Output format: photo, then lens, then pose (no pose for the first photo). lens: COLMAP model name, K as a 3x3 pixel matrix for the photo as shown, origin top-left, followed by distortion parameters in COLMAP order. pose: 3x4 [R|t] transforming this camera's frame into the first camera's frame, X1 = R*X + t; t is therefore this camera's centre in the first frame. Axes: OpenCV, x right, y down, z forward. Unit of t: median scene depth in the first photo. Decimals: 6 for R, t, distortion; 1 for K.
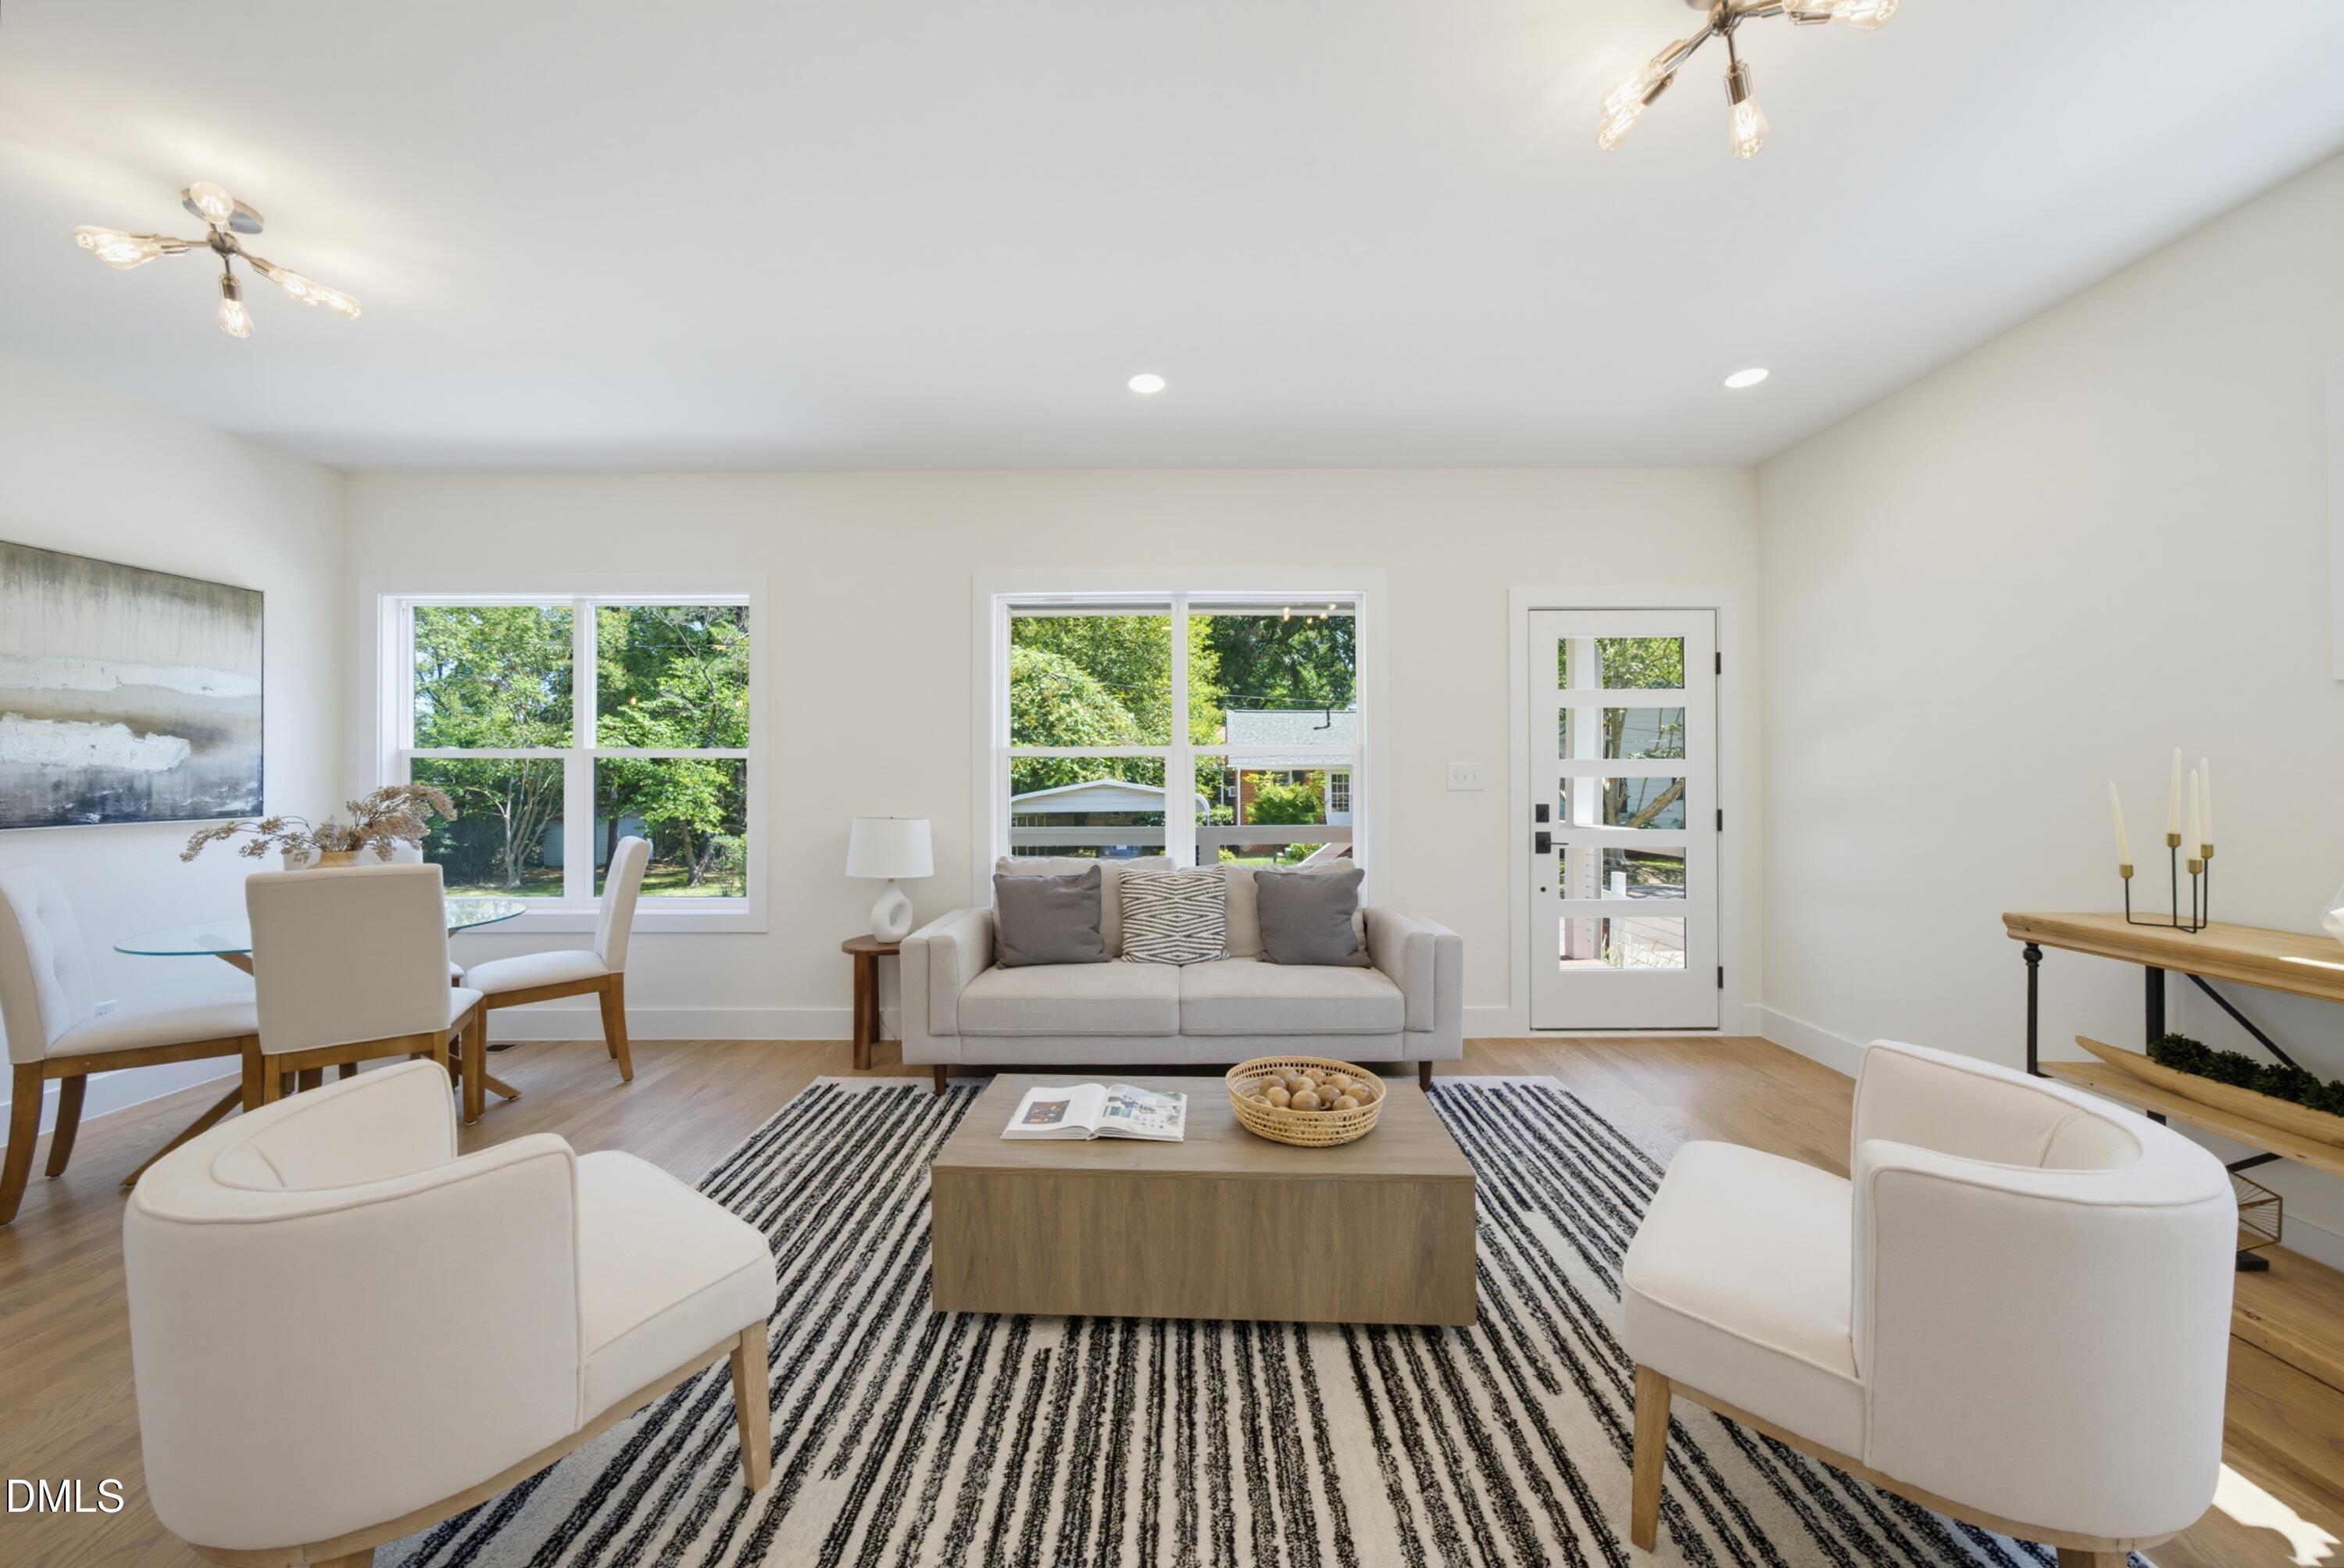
lens RADIAL K [[801.5, 0, 1172.1], [0, 801.5, 772.2], [0, 0, 1]] dist [-0.007583, 0.003022]
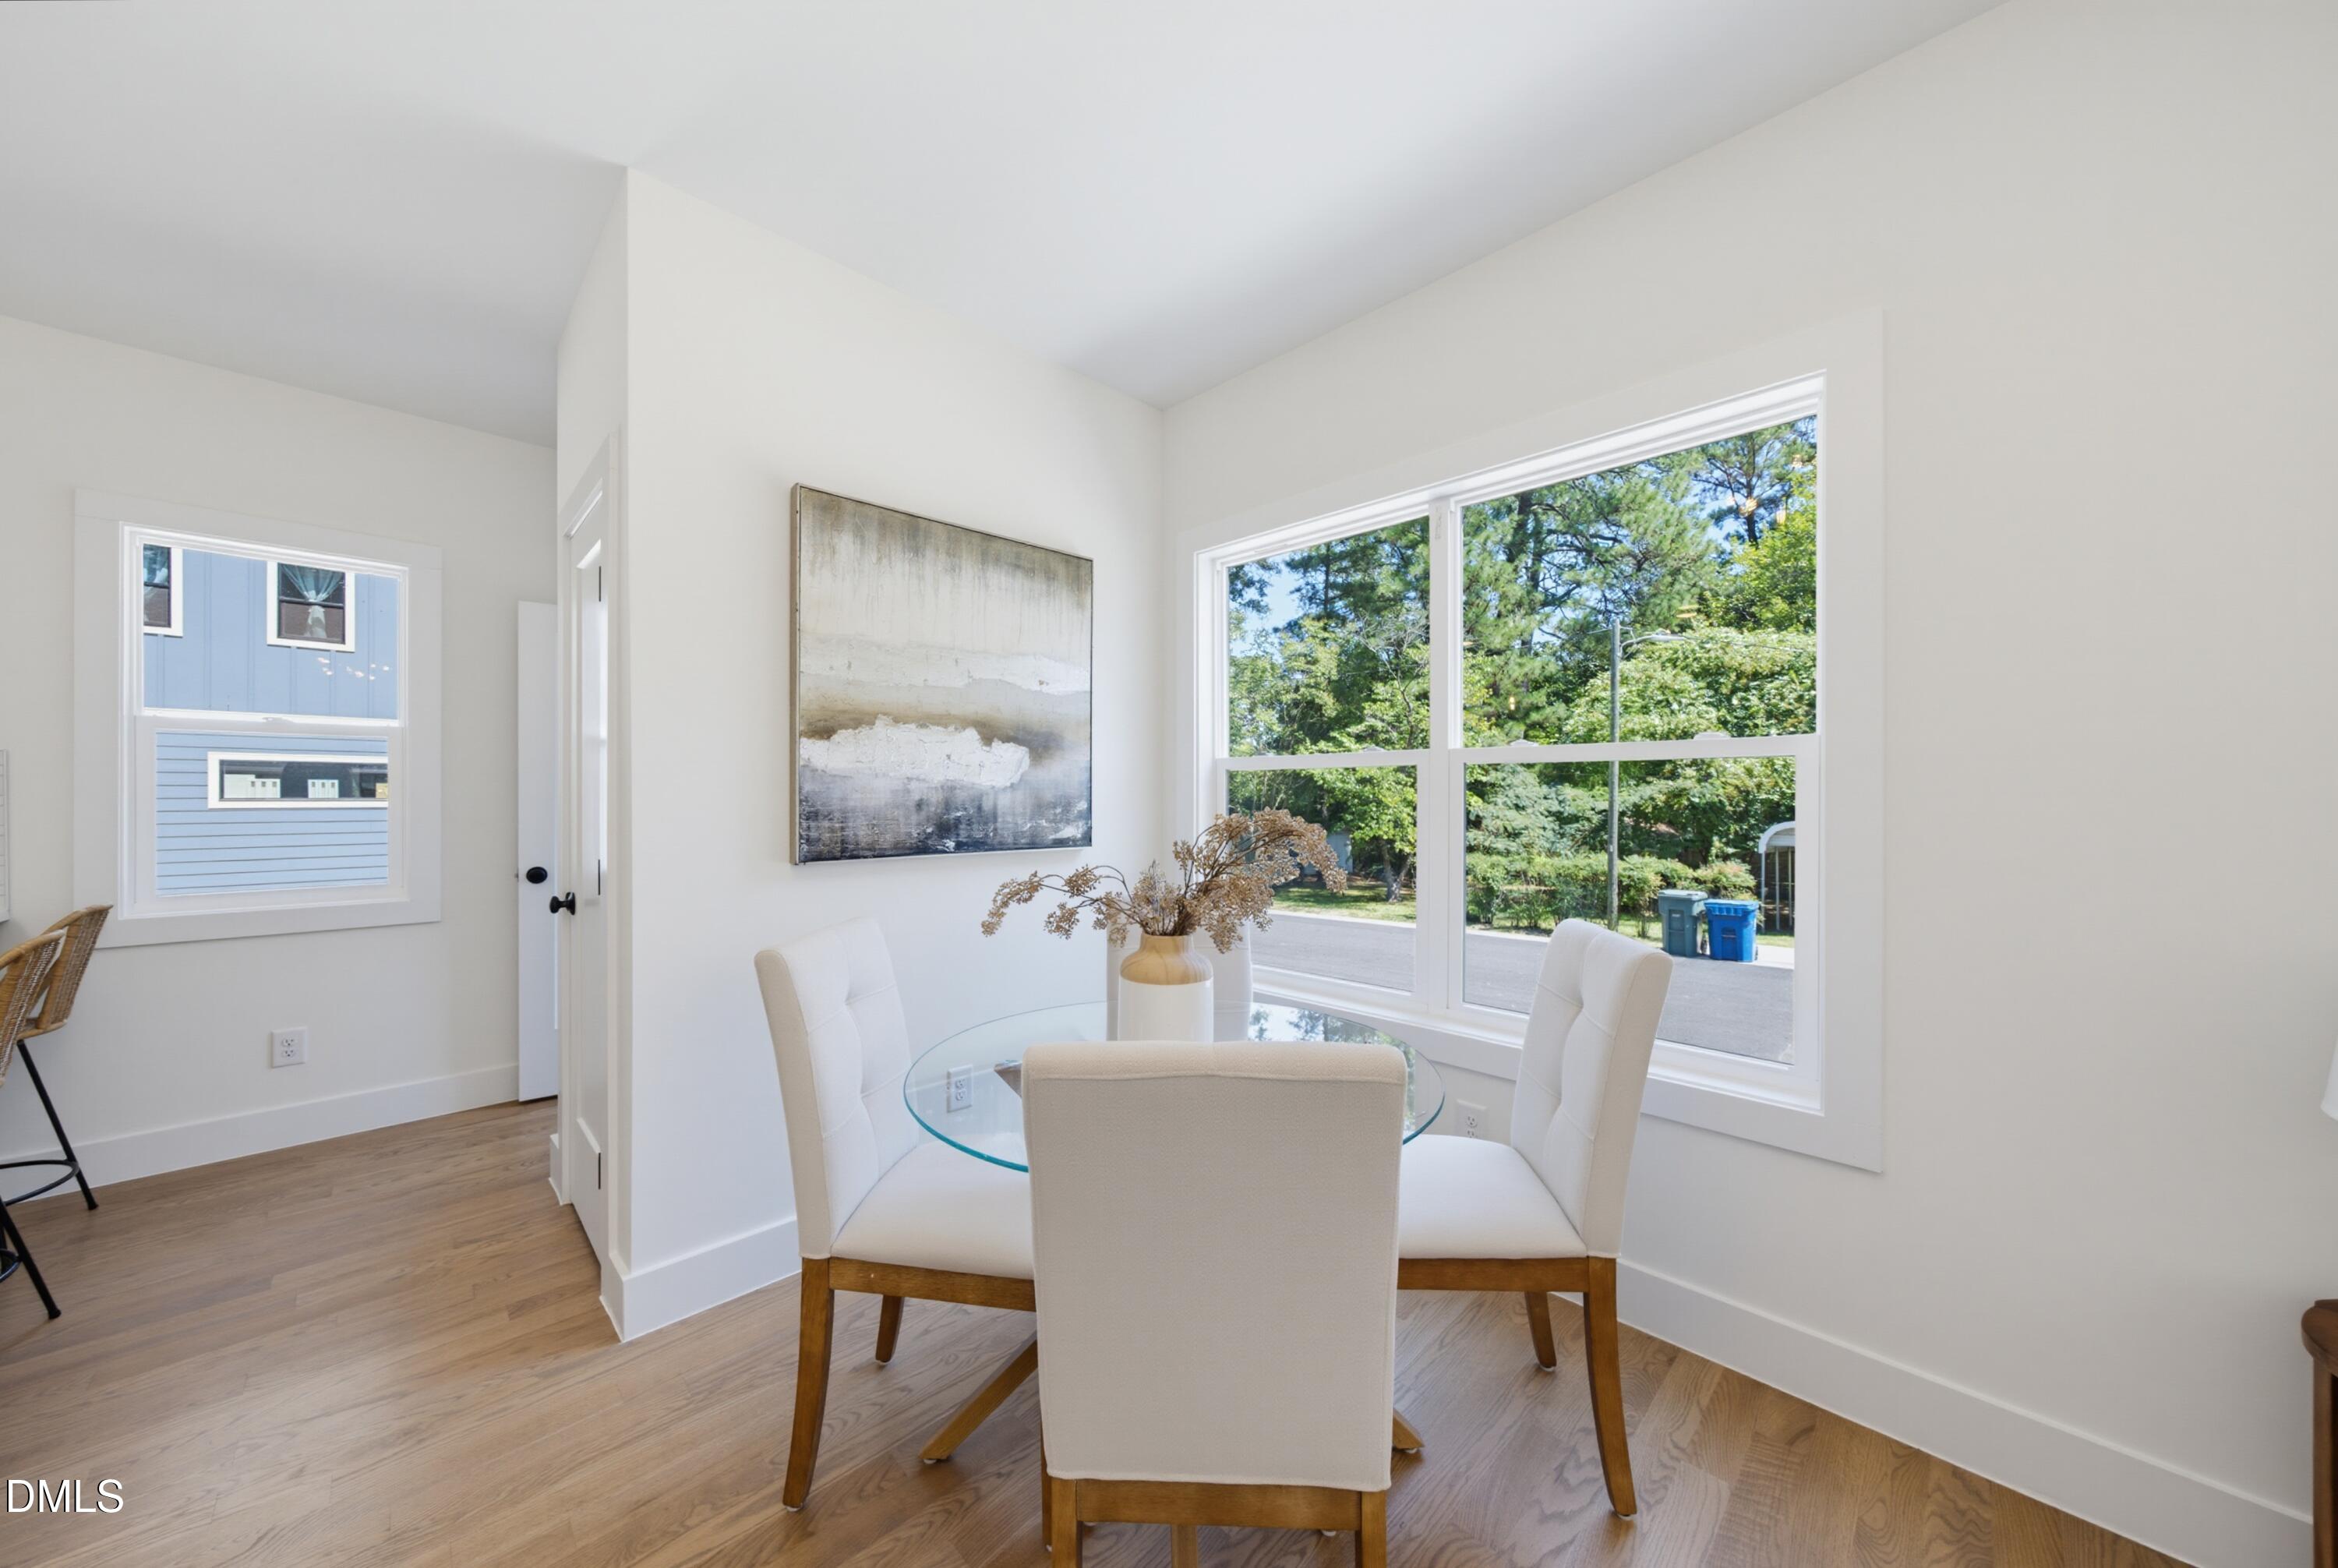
lens RADIAL K [[787.7, 0, 1173.6], [0, 787.7, 792.5], [0, 0, 1]] dist [-0.007283, 0.000135]
pose [[0.710716, -0.000313, -0.703479, -0.562258], [0.000071, 1.000000, -0.000373, 0.003590], [0.703479, 0.000215, 0.710716, 0.529487]]
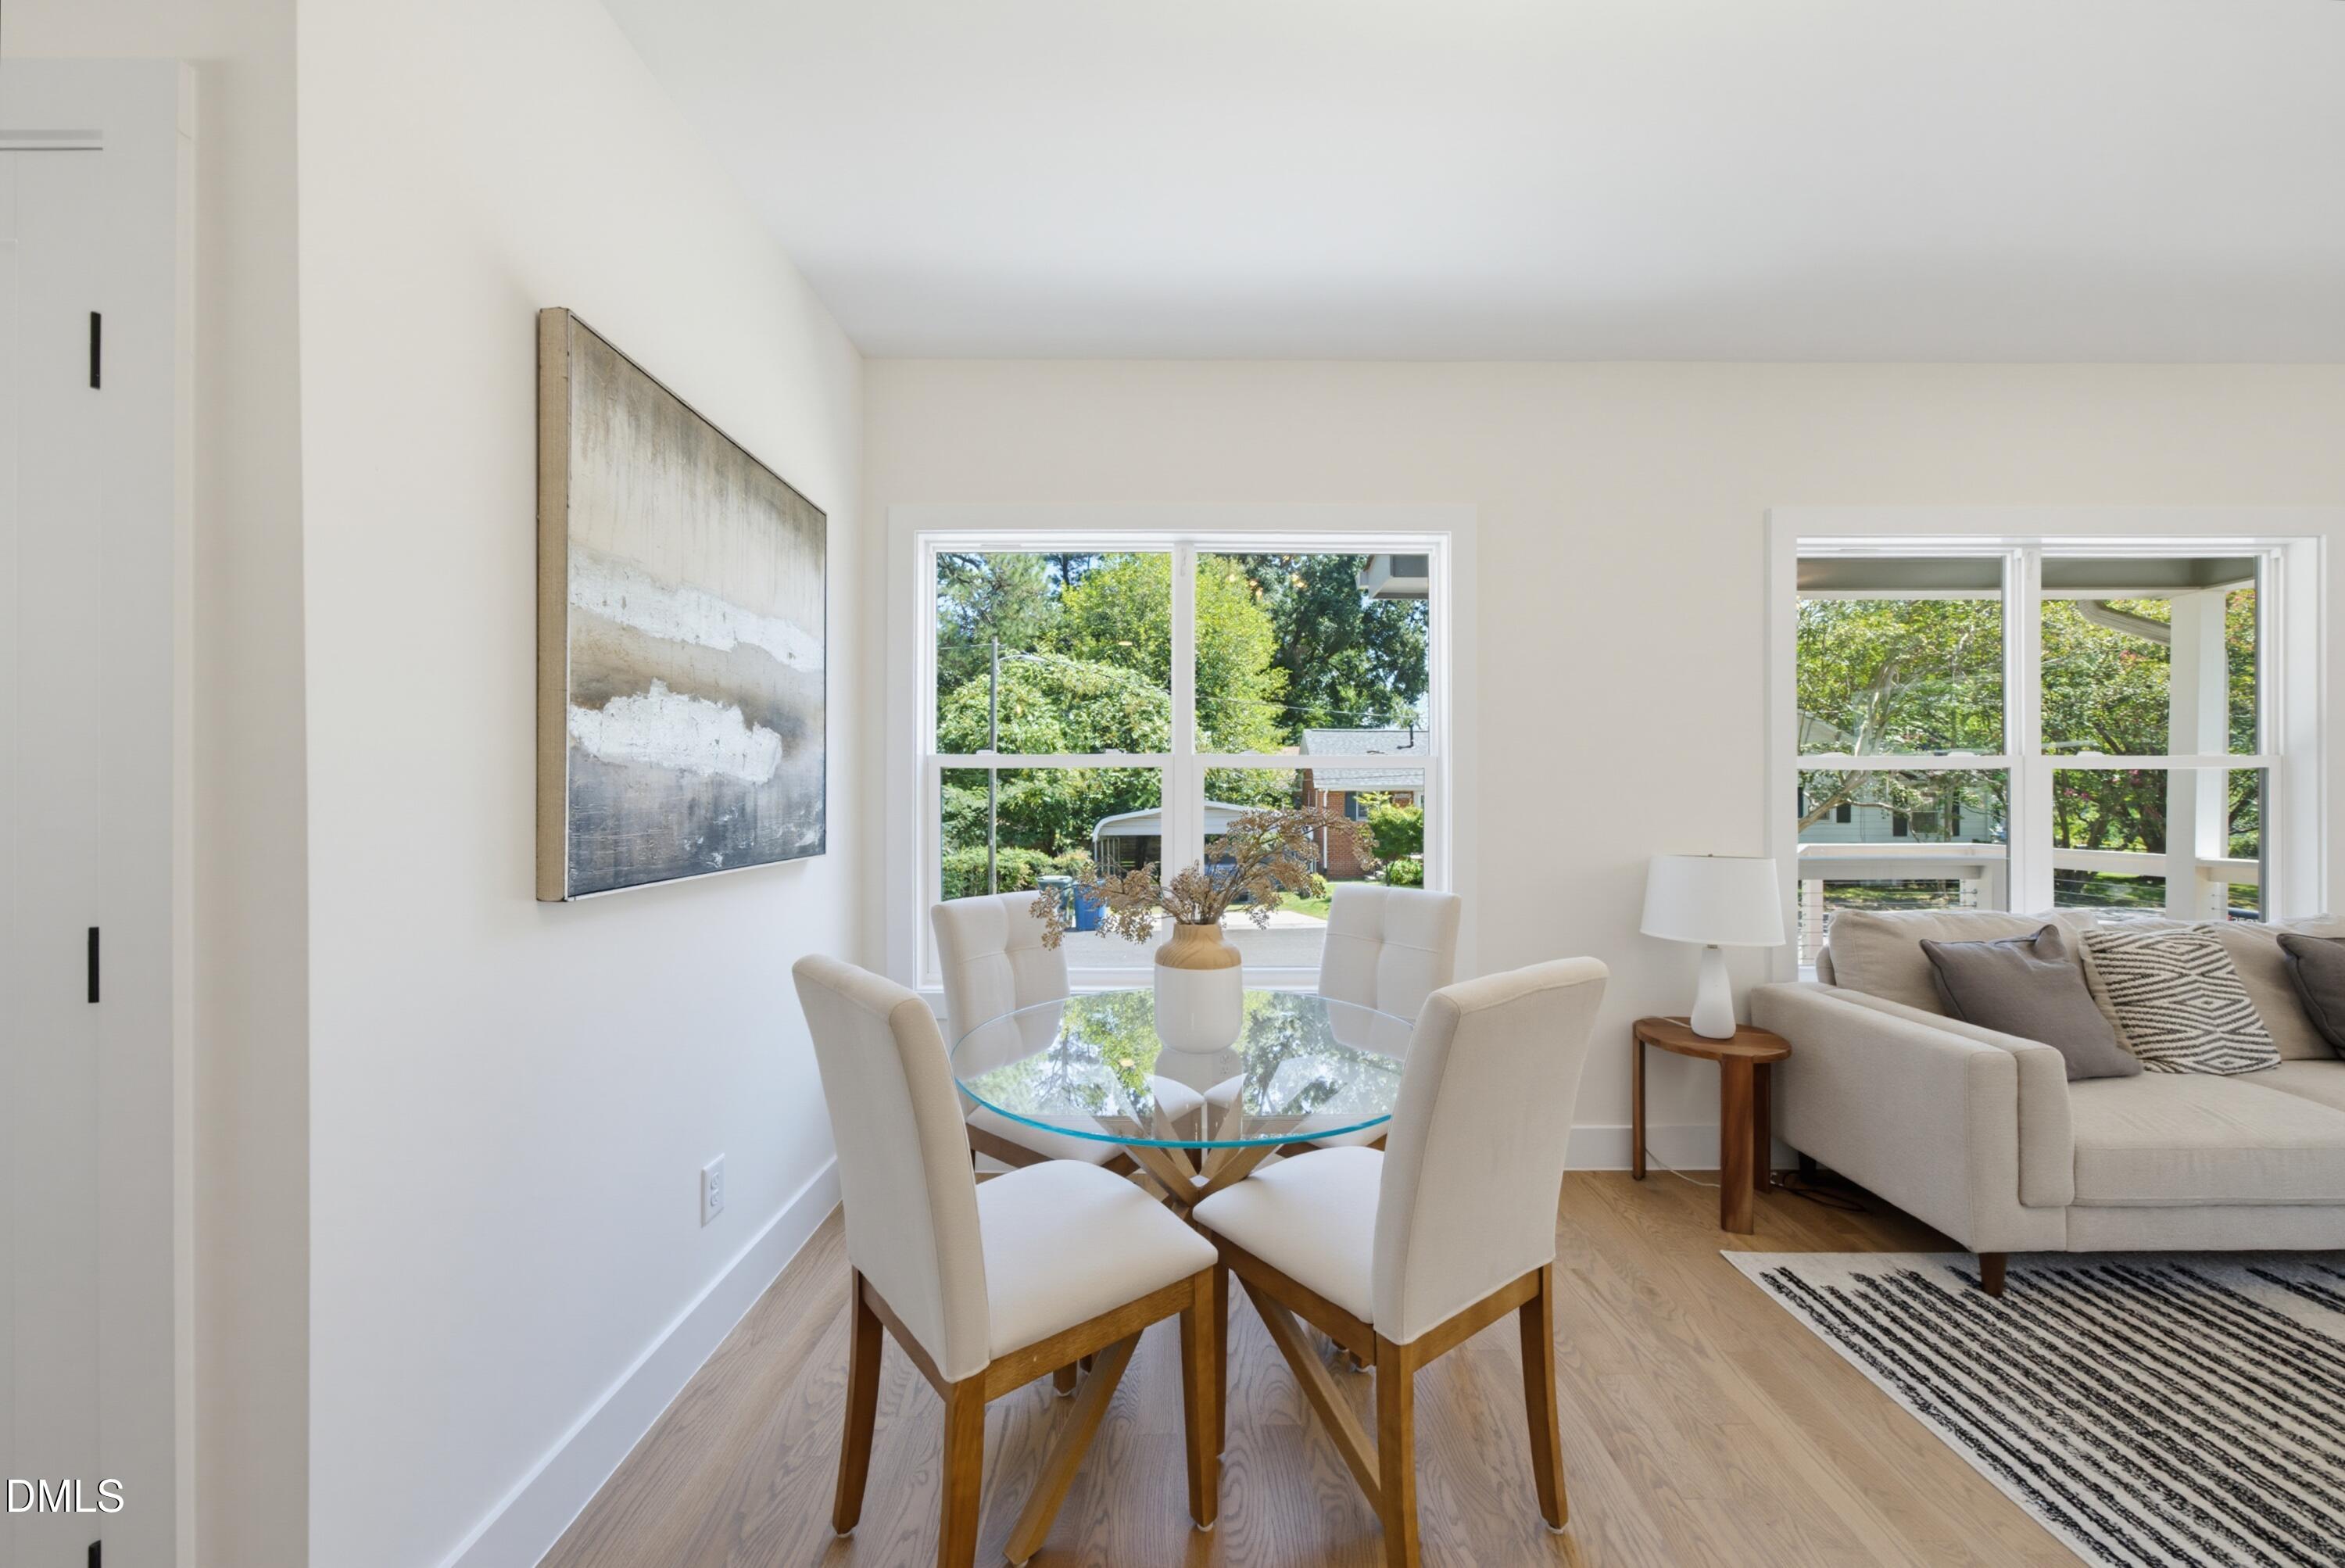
lens RADIAL K [[803.7, 0, 1178.6], [0, 803.7, 792.0], [0, 0, 1]] dist [-0.001164, -0.000032]
pose [[0.999945, 0.001983, 0.010253, -0.898611], [-0.001971, 0.999997, -0.001188, 0.004801], [-0.010255, 0.001168, 0.999947, 0.348270]]
